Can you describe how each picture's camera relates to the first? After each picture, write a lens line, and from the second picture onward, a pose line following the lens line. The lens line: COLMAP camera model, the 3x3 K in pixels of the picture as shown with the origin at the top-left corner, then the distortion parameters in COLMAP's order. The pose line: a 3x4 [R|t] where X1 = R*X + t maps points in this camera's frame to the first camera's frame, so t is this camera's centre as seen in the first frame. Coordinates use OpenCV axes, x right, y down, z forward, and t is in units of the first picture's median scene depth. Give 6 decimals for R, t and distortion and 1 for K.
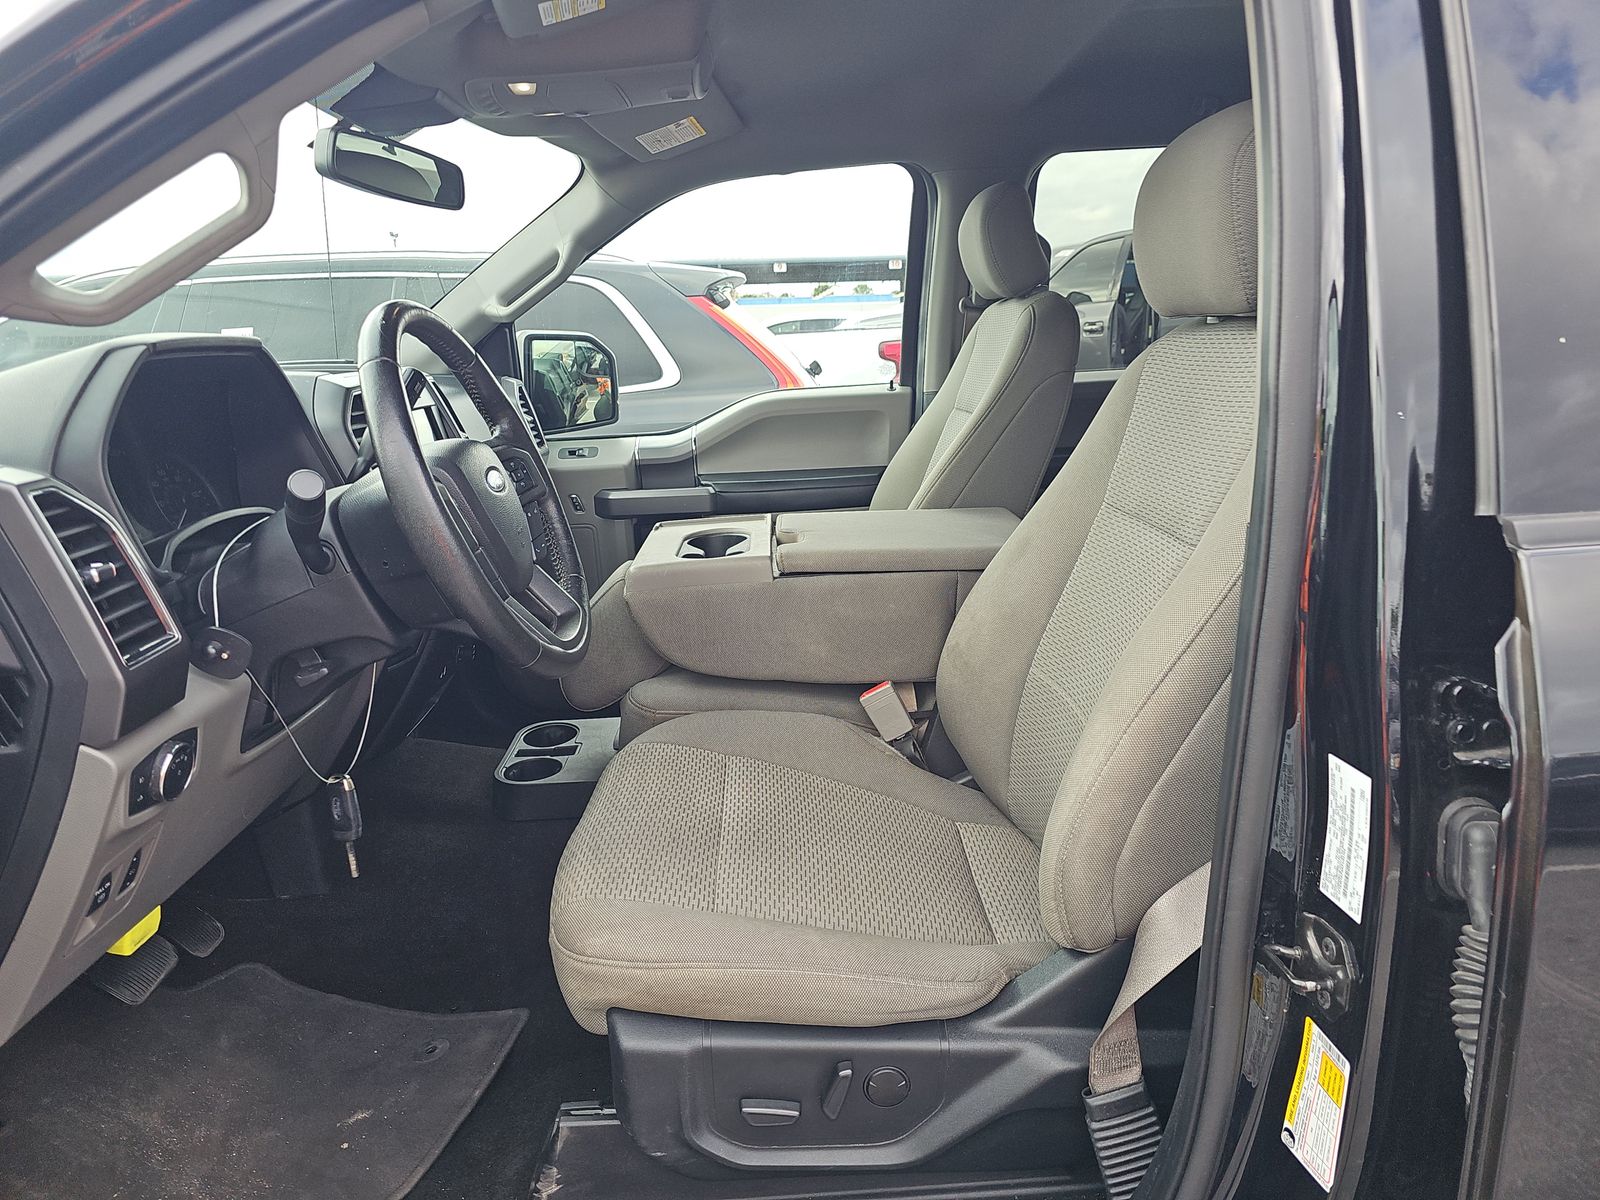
lens RADIAL K [[1073.9, 0, 799.4], [0, 1073.9, 603.4], [0, 0, 1]] dist [0.012958, -0.002096]
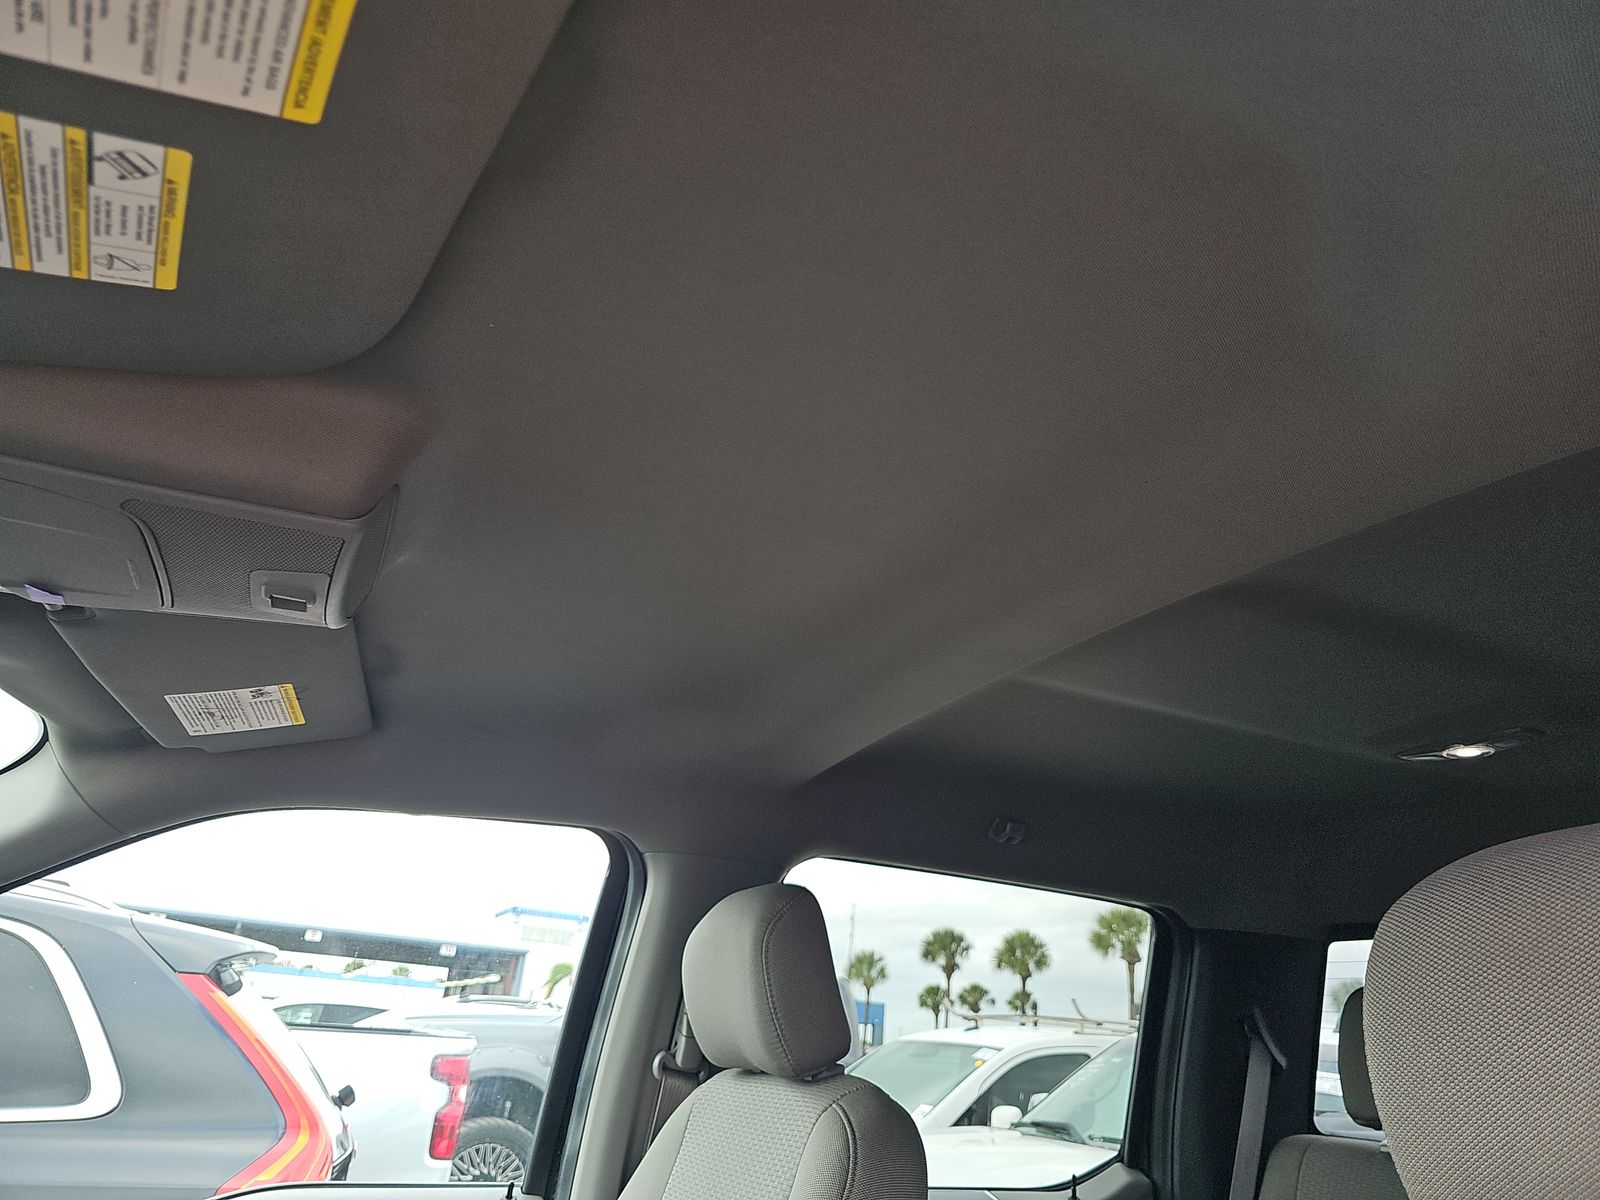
lens RADIAL K [[1073.9, 0, 802.7], [0, 1073.9, 605.0], [0, 0, 1]] dist [0.012958, -0.002096]
pose [[0.912914, 0.246954, 0.324964, -0.023417], [-0.008627, 0.807681, -0.589557, -0.075500], [-0.408061, 0.535411, 0.739474, 0.219389]]
